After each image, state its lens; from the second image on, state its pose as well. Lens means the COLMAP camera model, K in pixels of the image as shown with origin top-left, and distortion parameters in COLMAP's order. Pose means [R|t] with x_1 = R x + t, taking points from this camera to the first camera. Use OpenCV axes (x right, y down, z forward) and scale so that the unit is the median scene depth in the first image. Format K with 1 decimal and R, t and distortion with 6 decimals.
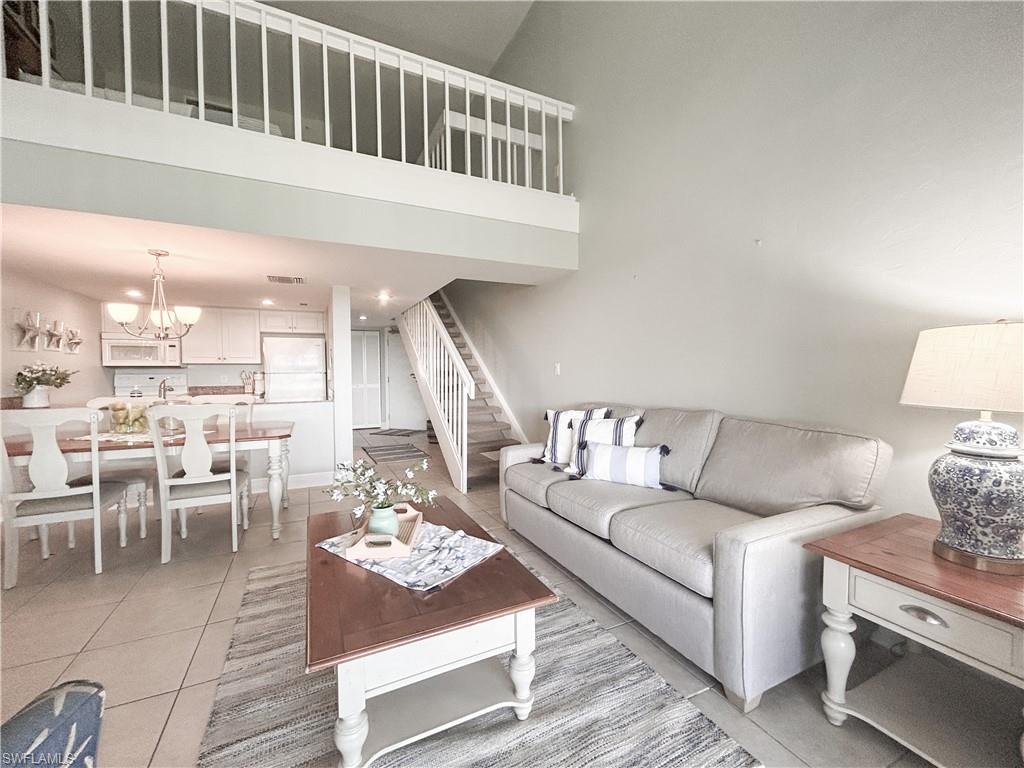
lens RADIAL K [[415.5, 0, 512.0], [0, 415.5, 384.0], [0, 0, 1]] dist [0.000468, 0.000142]
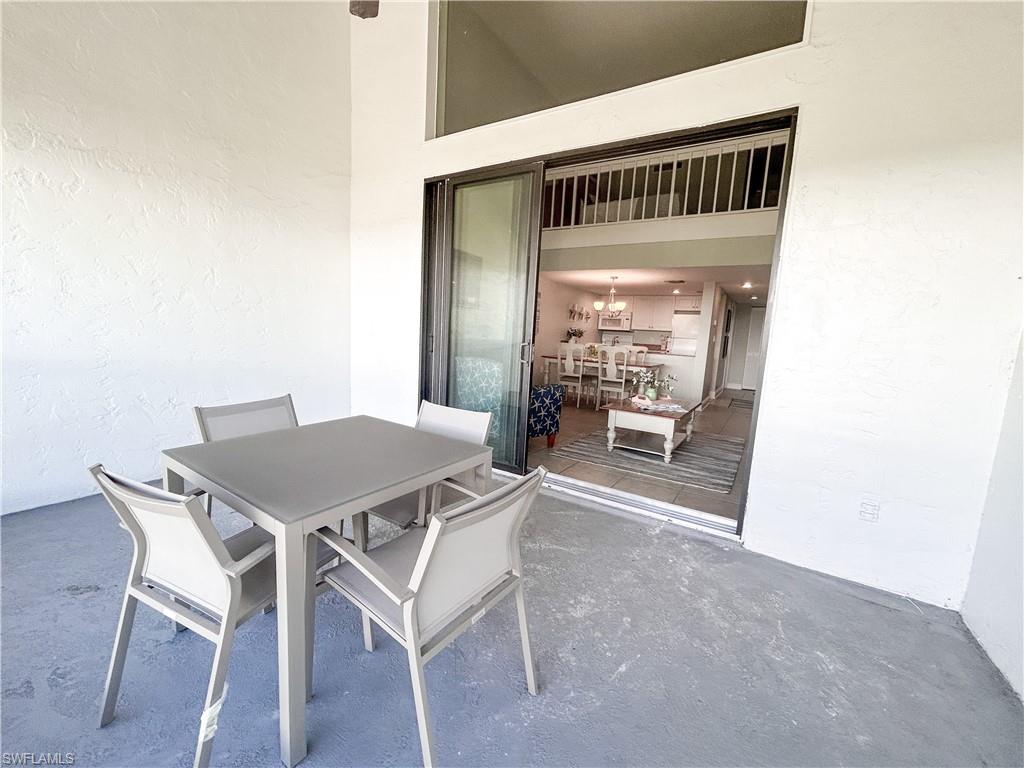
lens RADIAL K [[415.5, 0, 512.0], [0, 415.5, 384.0], [0, 0, 1]] dist [0.000468, 0.000142]
pose [[0.520097, 0.144810, -0.841742, 0.989180], [-0.085479, 0.989400, 0.117397, 0.034522], [0.849819, 0.010893, 0.526962, -0.747361]]
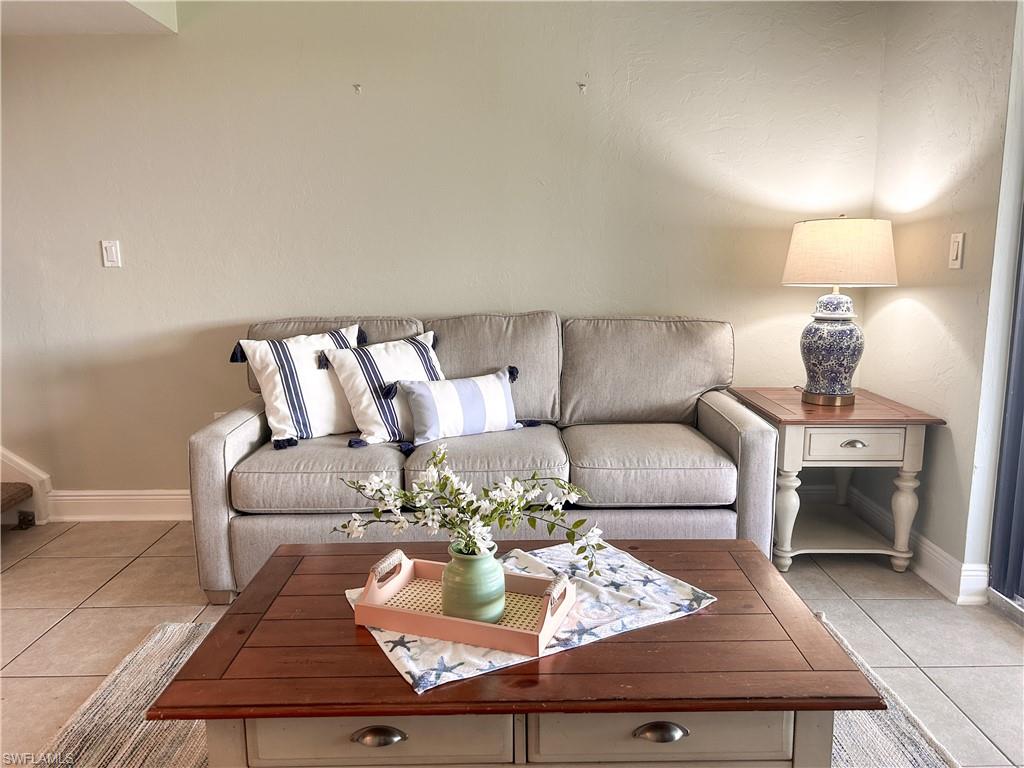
lens RADIAL K [[779.4, 0, 512.0], [0, 779.4, 384.0], [0, 0, 1]] dist [0.000840, 0.000011]
pose [[0.430737, -0.143338, 0.891022, -0.929646], [0.031752, 0.989102, 0.143766, -0.009308], [-0.901919, -0.033634, 0.430594, 0.528877]]
